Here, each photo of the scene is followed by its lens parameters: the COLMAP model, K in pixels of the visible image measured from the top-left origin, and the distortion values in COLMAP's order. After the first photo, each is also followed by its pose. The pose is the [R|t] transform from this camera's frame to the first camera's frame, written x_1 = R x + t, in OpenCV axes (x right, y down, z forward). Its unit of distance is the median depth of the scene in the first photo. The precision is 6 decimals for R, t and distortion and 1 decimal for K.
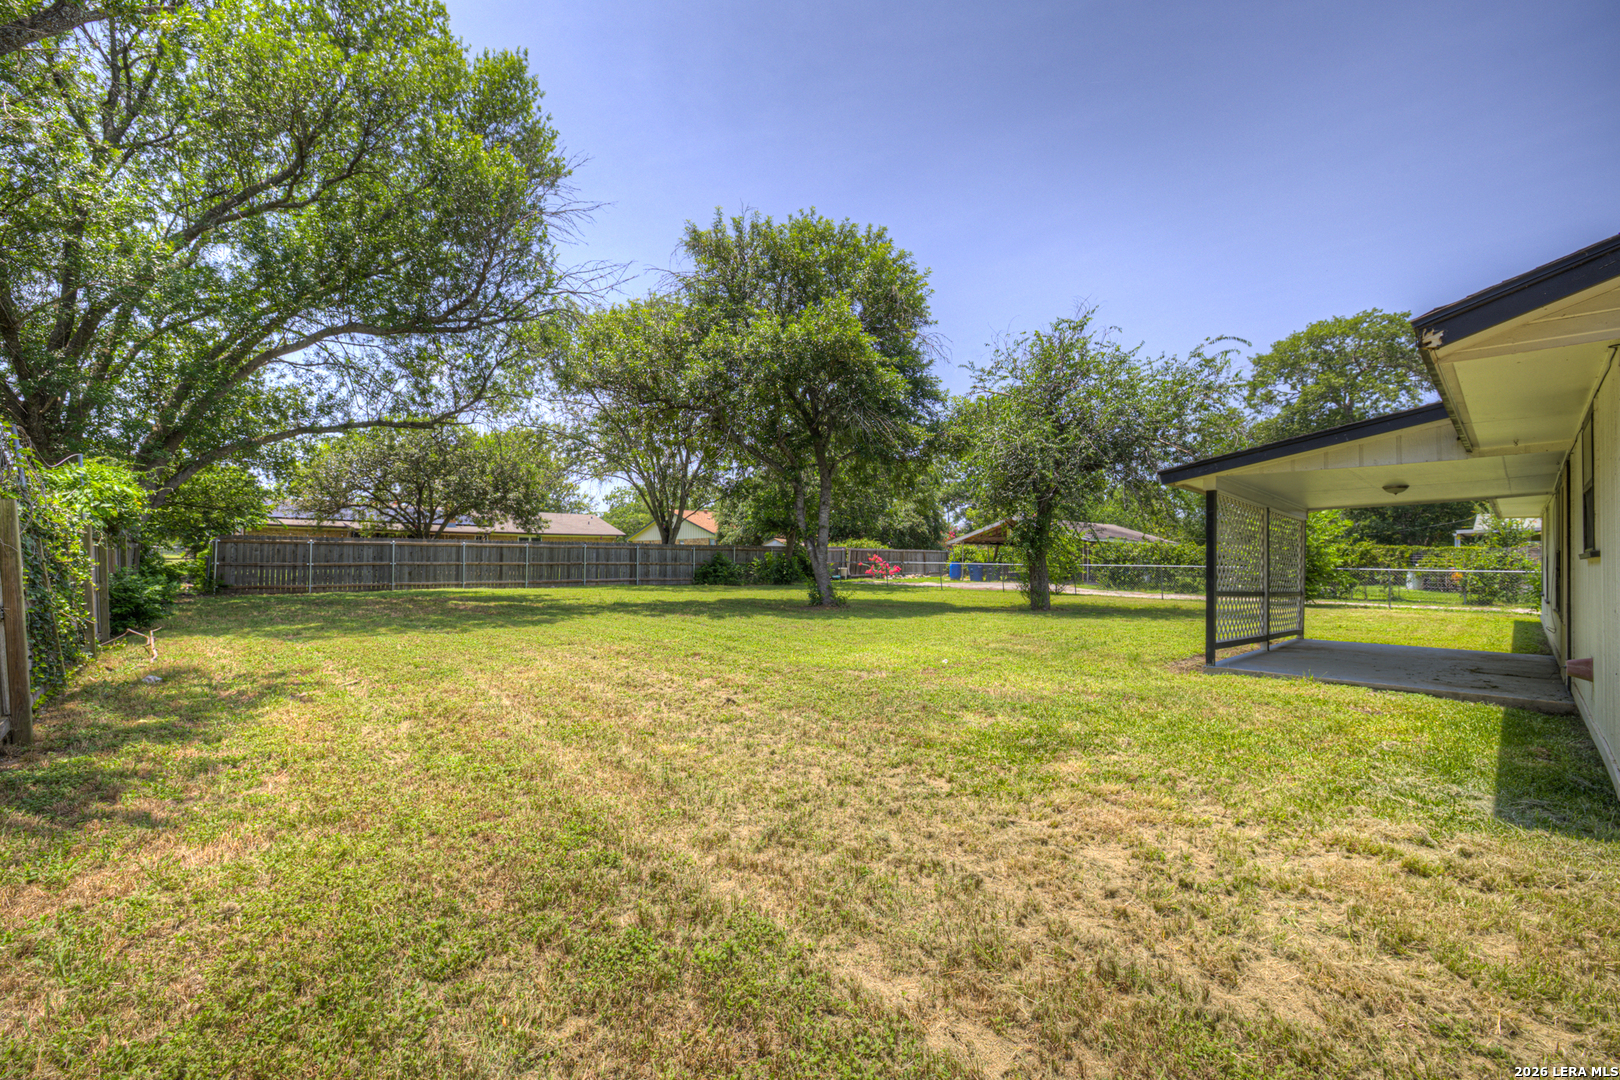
lens RADIAL K [[749.4, 0, 810.0], [0, 749.4, 540.0], [0, 0, 1]] dist [-0.053939, 0.000069]
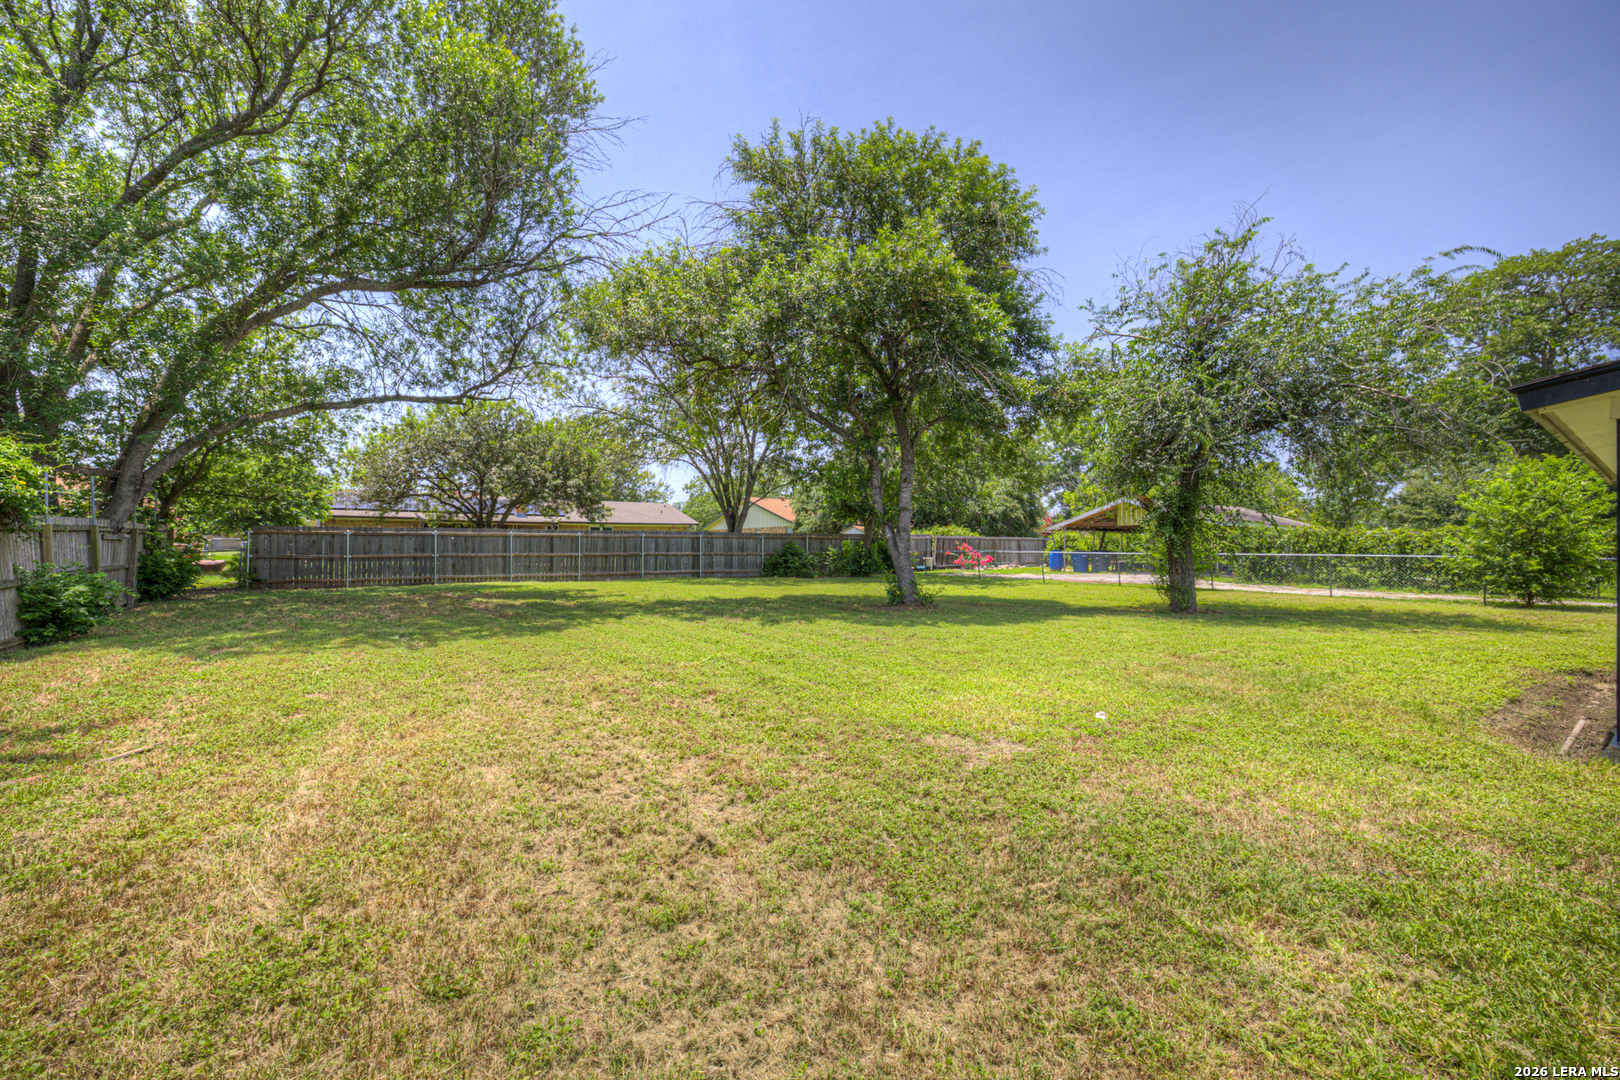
lens RADIAL K [[696.7, 0, 810.0], [0, 696.7, 540.0], [0, 0, 1]] dist [-0.043789, 0.018707]
pose [[0.992576, -0.005860, -0.121487, 0.005594], [0.007554, 0.999881, 0.013486, 0.004352], [0.121393, -0.014303, 0.992501, 0.187360]]
